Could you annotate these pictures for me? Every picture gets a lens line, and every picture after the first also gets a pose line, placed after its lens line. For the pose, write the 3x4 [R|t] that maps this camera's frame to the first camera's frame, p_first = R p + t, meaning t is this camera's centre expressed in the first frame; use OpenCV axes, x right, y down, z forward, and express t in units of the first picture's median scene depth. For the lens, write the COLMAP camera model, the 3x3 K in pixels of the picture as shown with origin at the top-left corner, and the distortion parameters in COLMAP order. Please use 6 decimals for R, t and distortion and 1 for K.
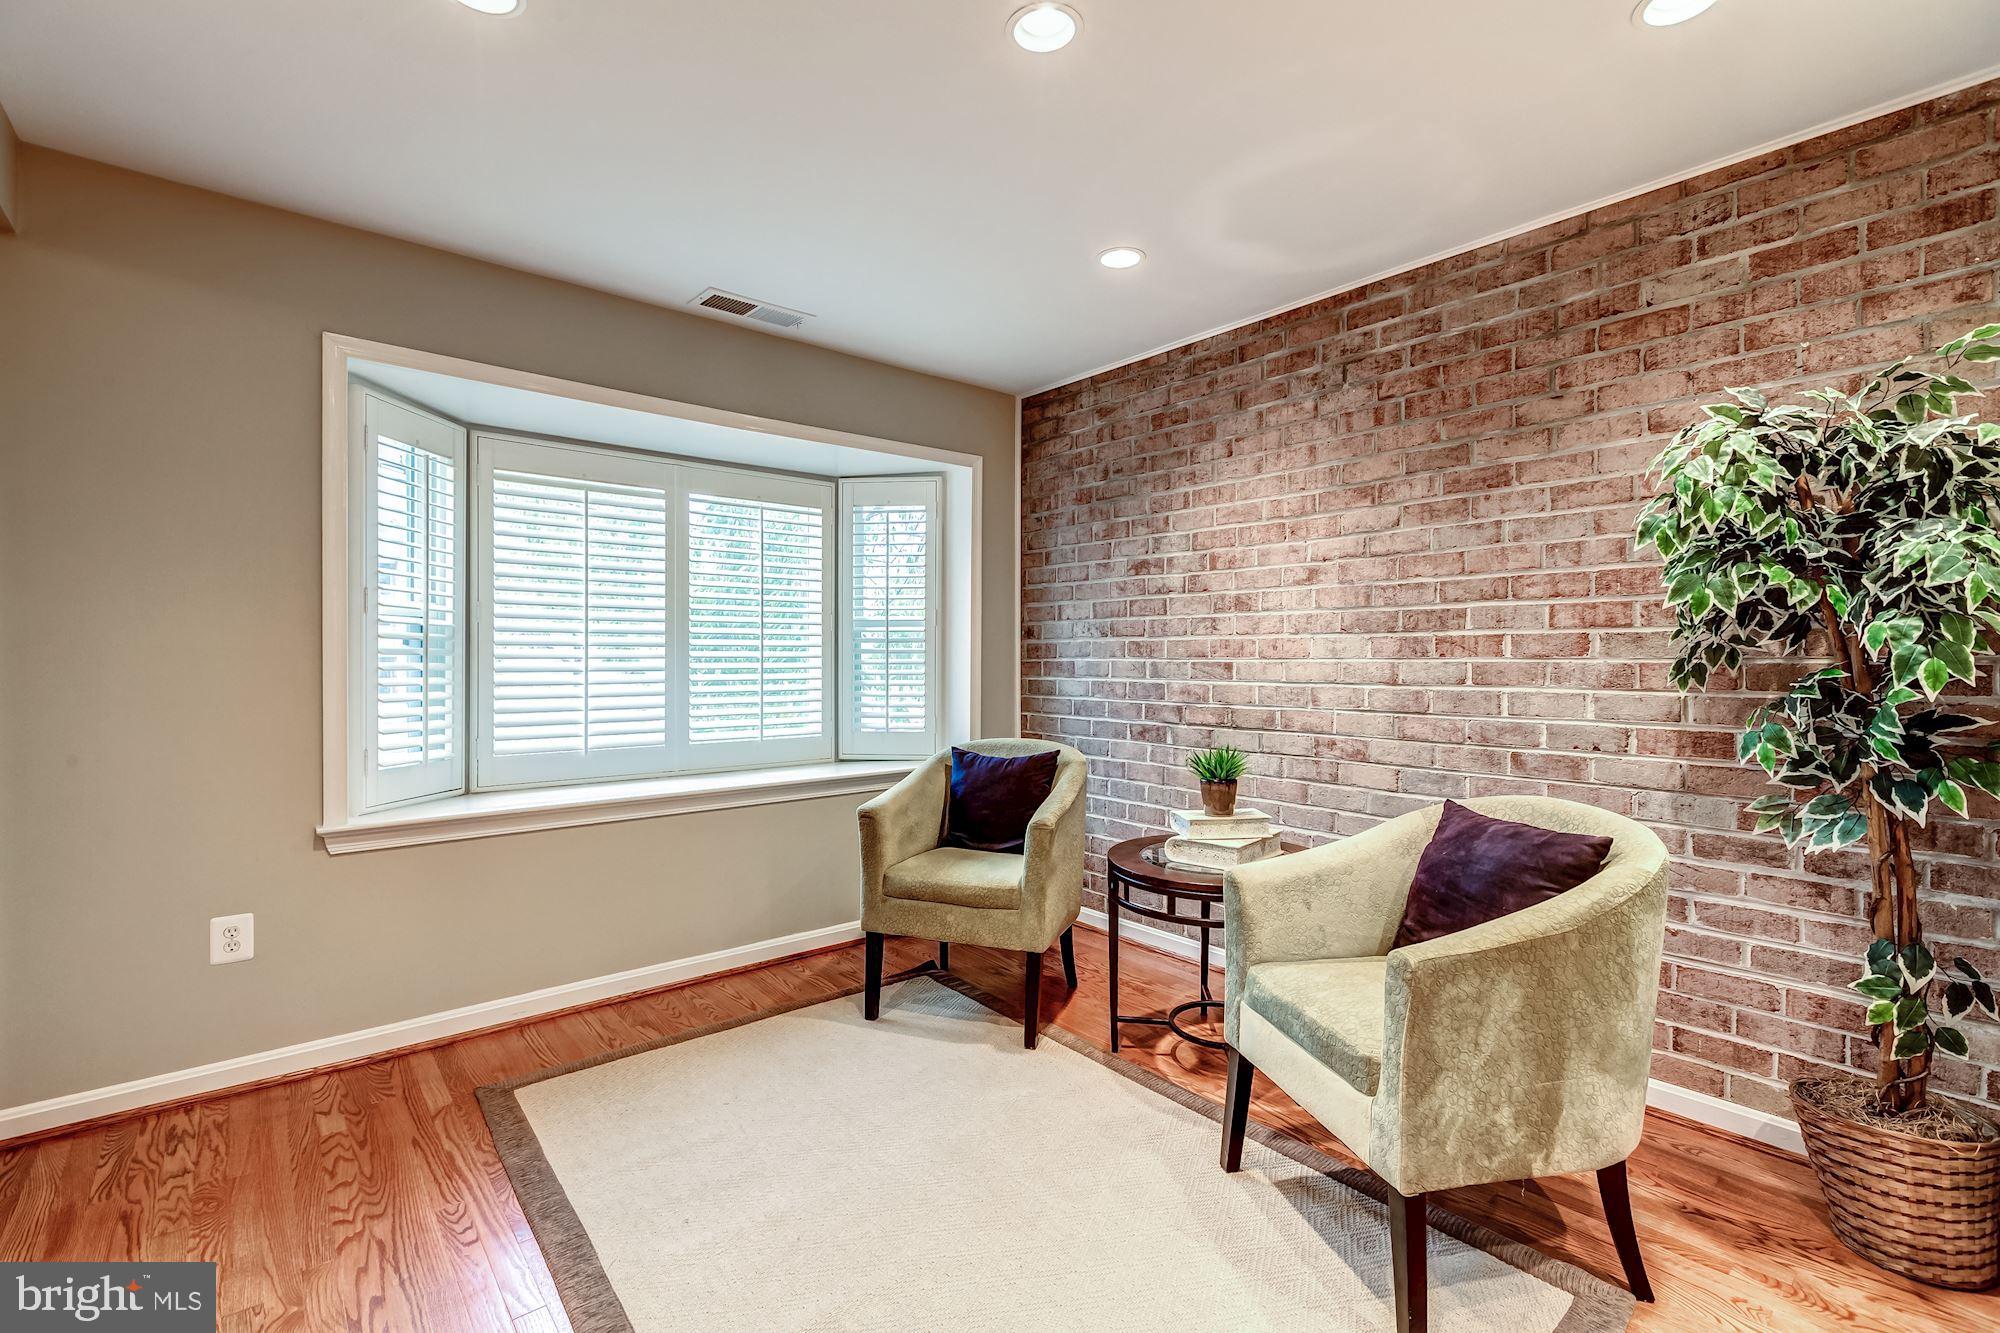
lens RADIAL K [[887.8, 0, 1001.7], [0, 887.8, 661.8], [0, 0, 1]] dist [-0.000271, 0.000146]
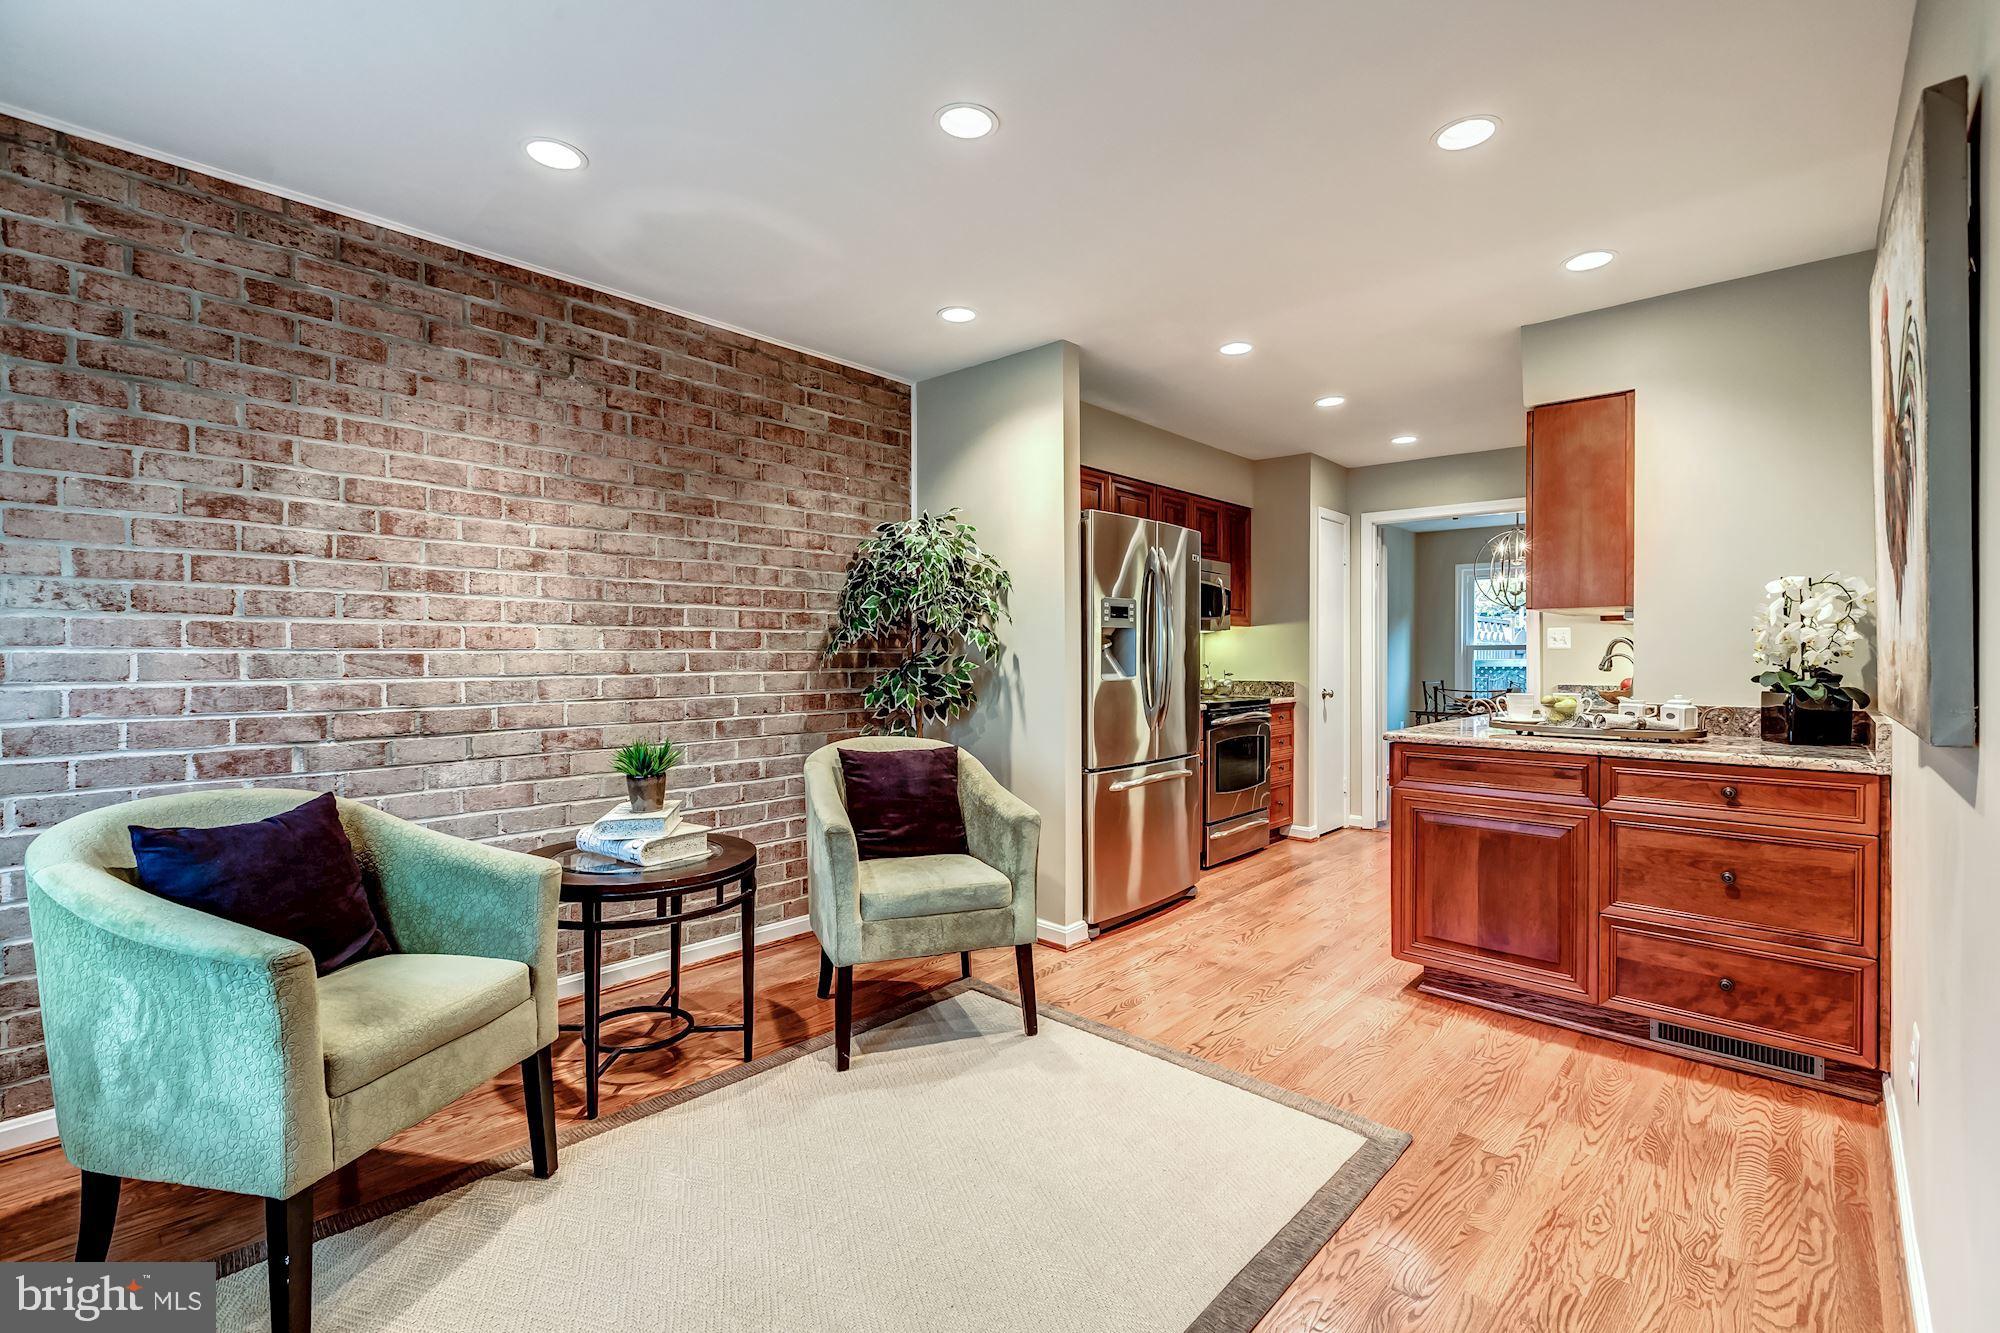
lens RADIAL K [[887.8, 0, 1001.7], [0, 887.8, 661.8], [0, 0, 1]] dist [-0.000271, 0.000146]
pose [[-0.124275, -0.011814, 0.992177, -0.696920], [0.003737, 0.999916, 0.012374, -0.000558], [-0.992241, 0.005245, -0.124221, 0.669583]]
